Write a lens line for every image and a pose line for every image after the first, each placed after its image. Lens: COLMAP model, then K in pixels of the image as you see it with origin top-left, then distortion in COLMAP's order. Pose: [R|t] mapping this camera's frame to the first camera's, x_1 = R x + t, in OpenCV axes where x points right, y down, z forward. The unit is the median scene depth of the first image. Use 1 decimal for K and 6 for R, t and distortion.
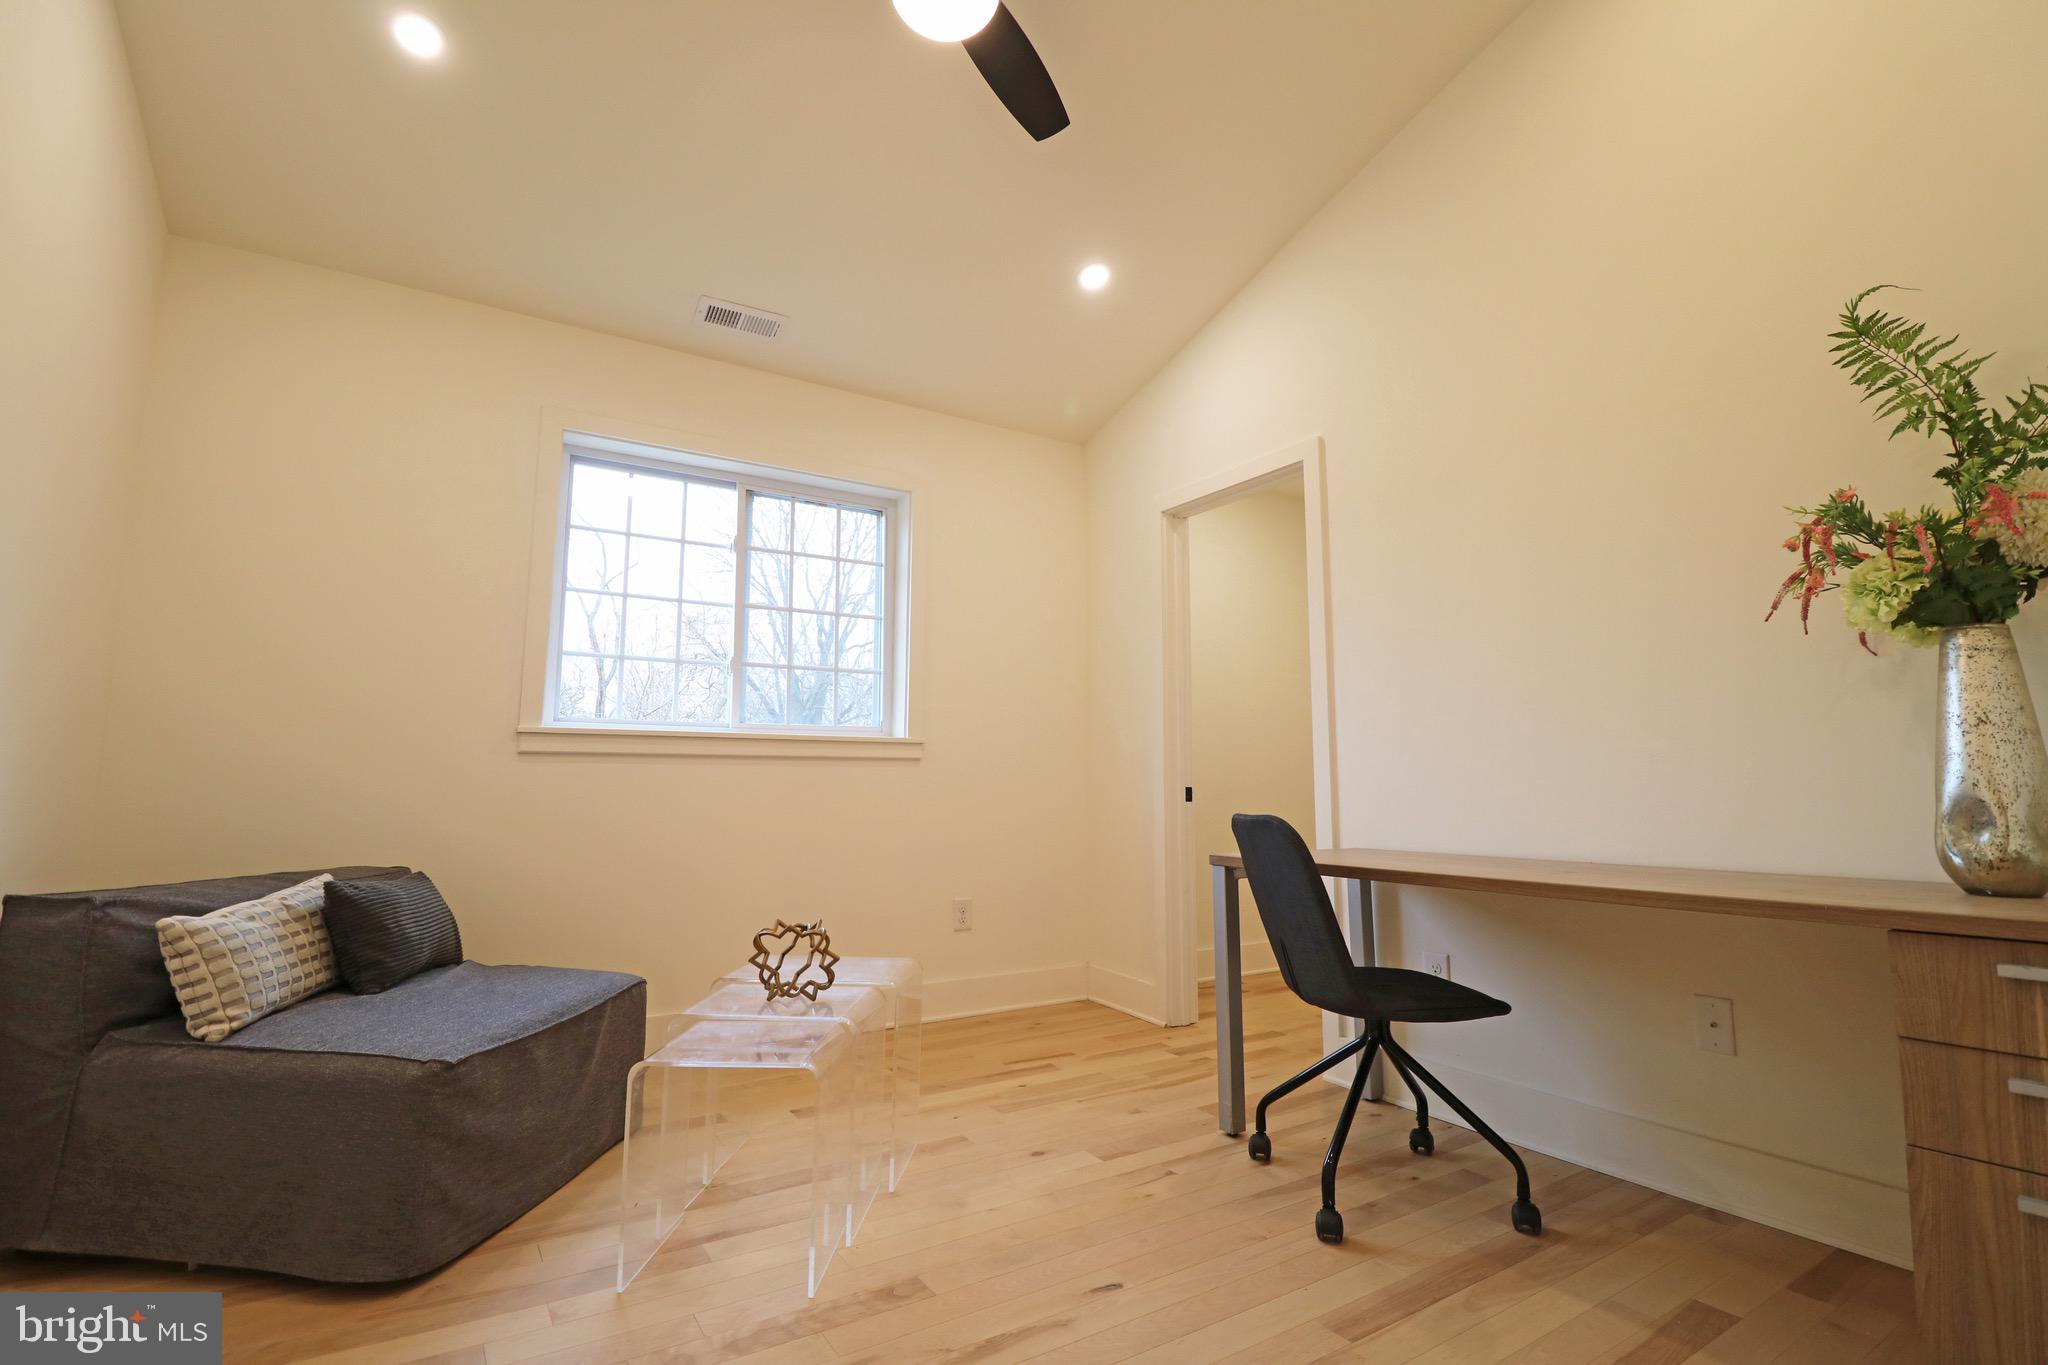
lens RADIAL K [[946.0, 0, 1032.2], [0, 946.0, 669.4], [0, 0, 1]] dist [-0.001628, -0.012217]
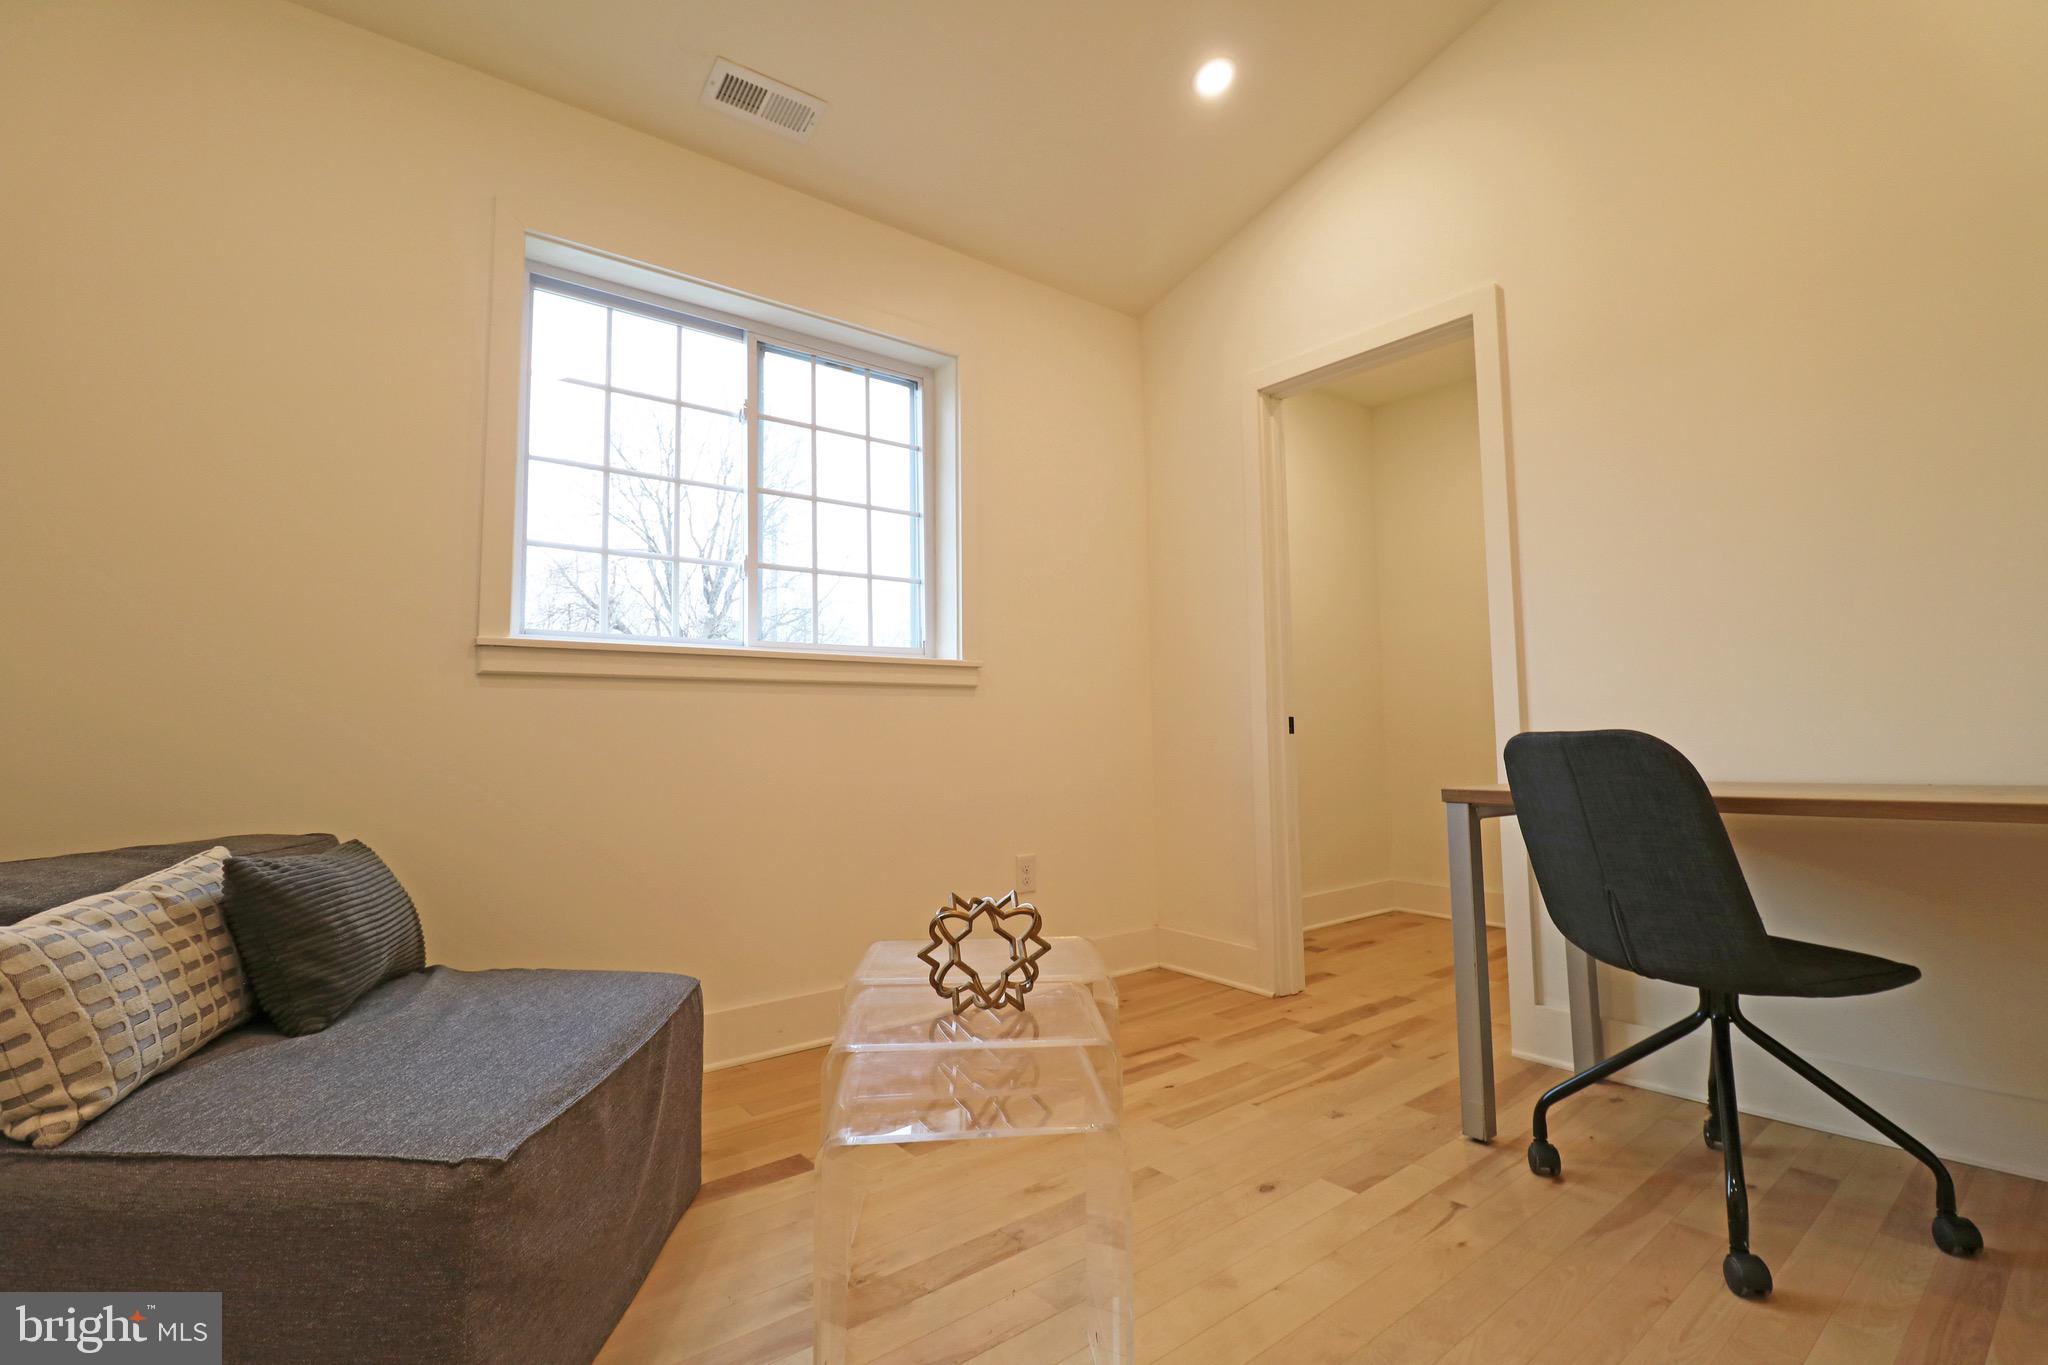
lens RADIAL K [[946.0, 0, 1028.9], [0, 946.0, 665.2], [0, 0, 1]] dist [-0.001628, -0.012217]
pose [[0.993093, -0.006523, 0.117148, -0.268252], [0.001461, 0.999063, 0.043252, 0.065229], [-0.117320, -0.042782, 0.992172, 0.297585]]
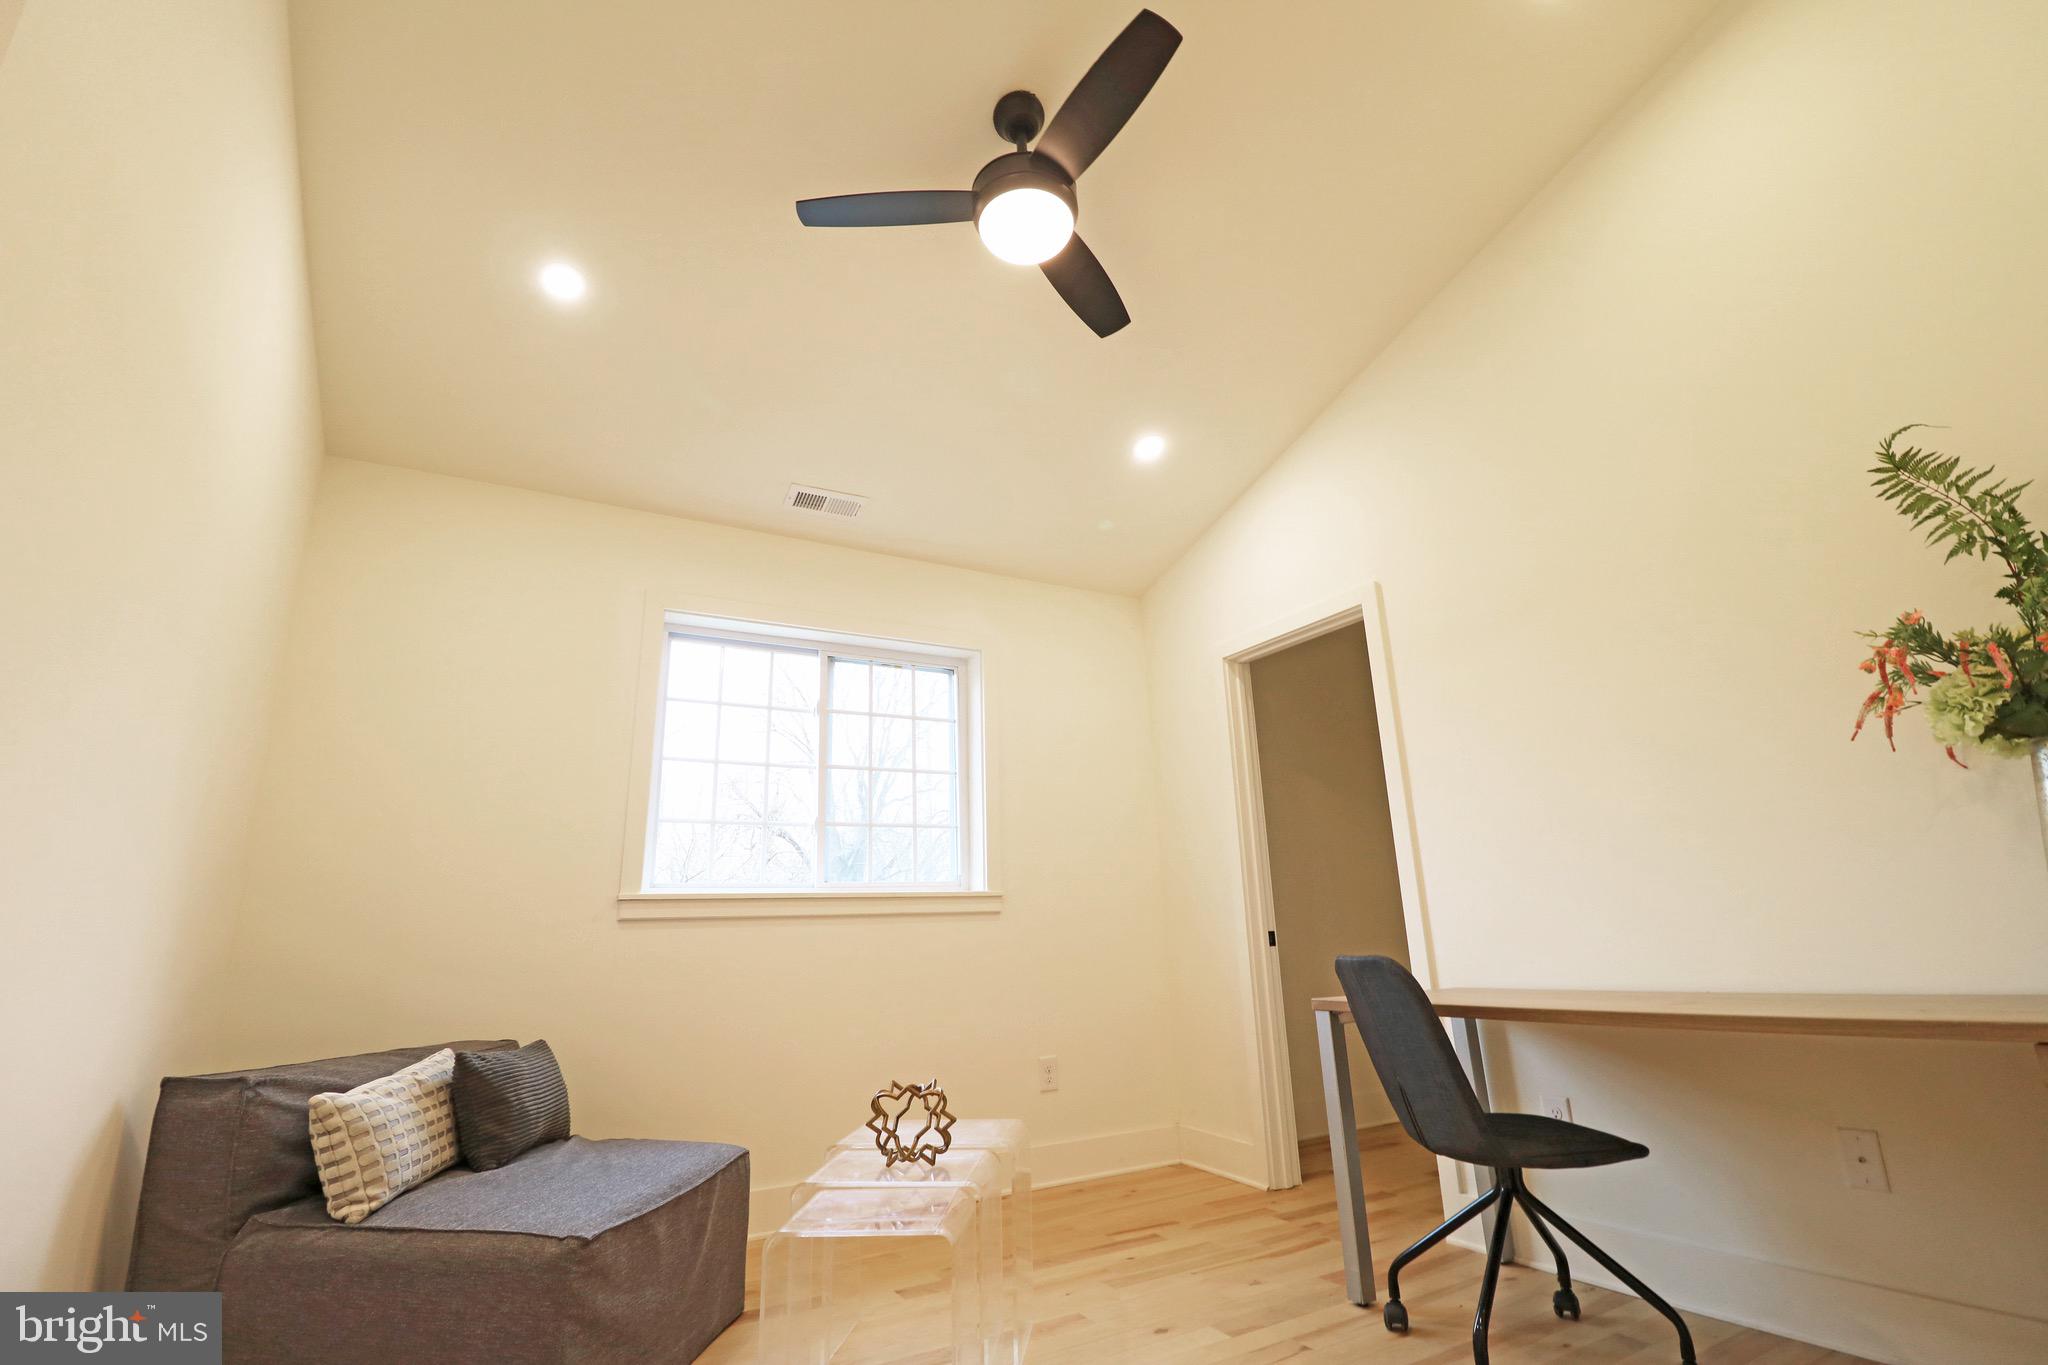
lens RADIAL K [[946.0, 0, 1033.0], [0, 946.0, 668.2], [0, 0, 1]] dist [-0.001628, -0.012217]
pose [[0.998377, -0.046427, -0.032985, -0.061460], [0.040740, 0.986914, -0.156017, -0.004652], [0.039797, 0.154420, 0.987204, -0.047895]]
